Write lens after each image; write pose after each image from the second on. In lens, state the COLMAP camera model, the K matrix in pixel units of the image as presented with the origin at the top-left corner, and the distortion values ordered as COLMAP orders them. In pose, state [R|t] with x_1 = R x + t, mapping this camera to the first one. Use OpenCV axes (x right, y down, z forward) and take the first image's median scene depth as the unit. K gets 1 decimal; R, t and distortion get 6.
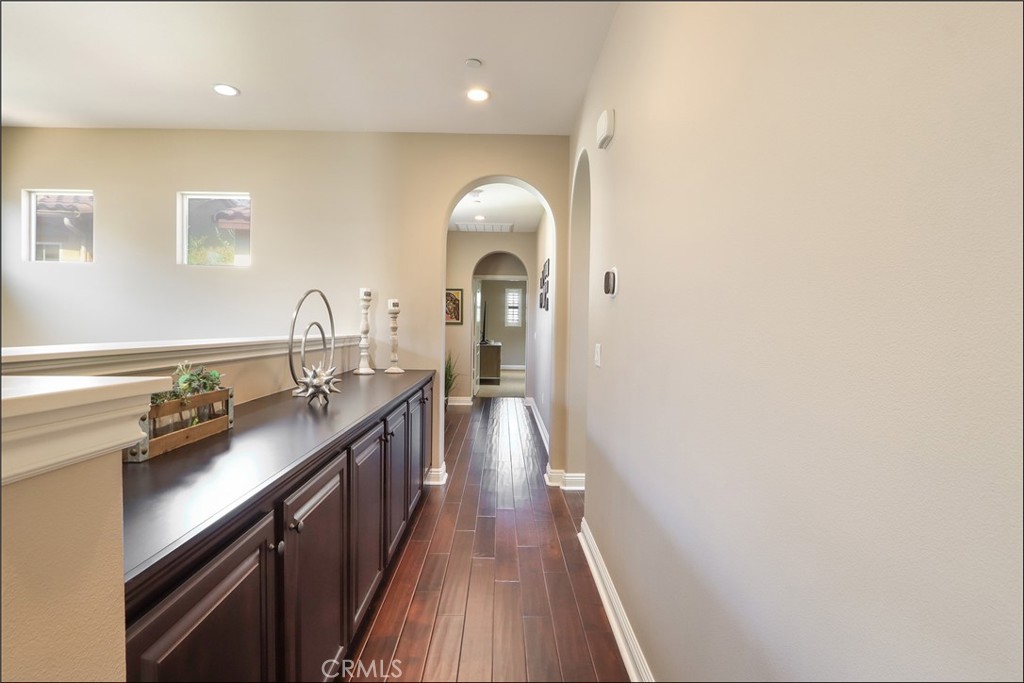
lens RADIAL K [[495.9, 0, 506.0], [0, 495.9, 339.6], [0, 0, 1]] dist [-0.014788, 0.002061]
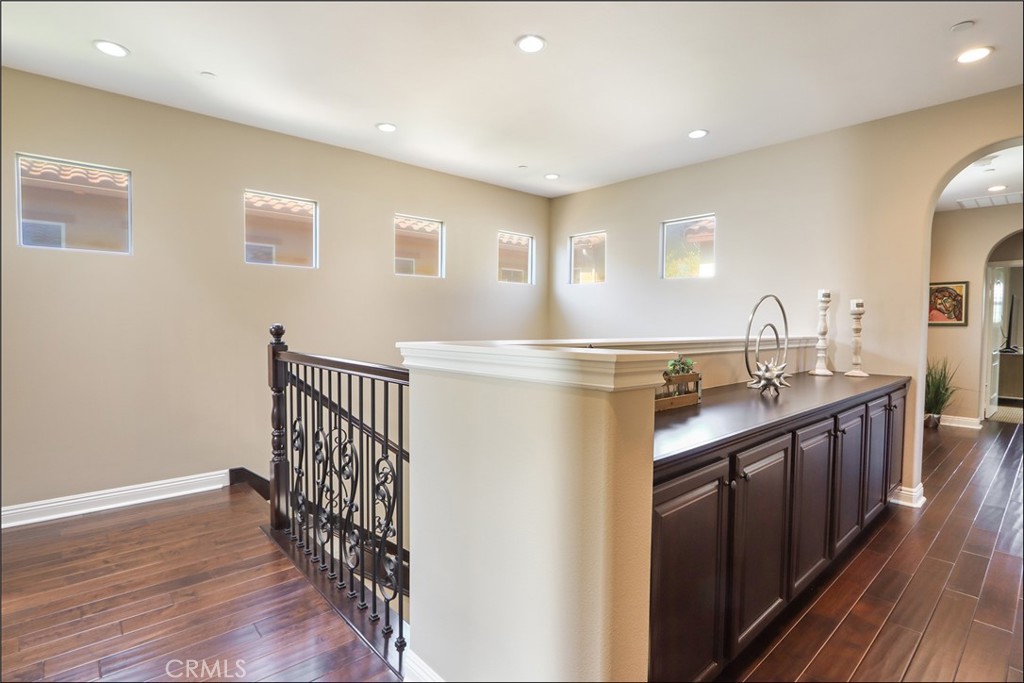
lens RADIAL K [[499.2, 0, 505.2], [0, 499.2, 343.3], [0, 0, 1]] dist [-0.021744, 0.001835]
pose [[0.646708, 0.022894, -0.762394, 0.067395], [-0.020612, 0.999709, 0.012536, 0.005456], [0.762460, 0.007607, 0.646991, -0.145411]]
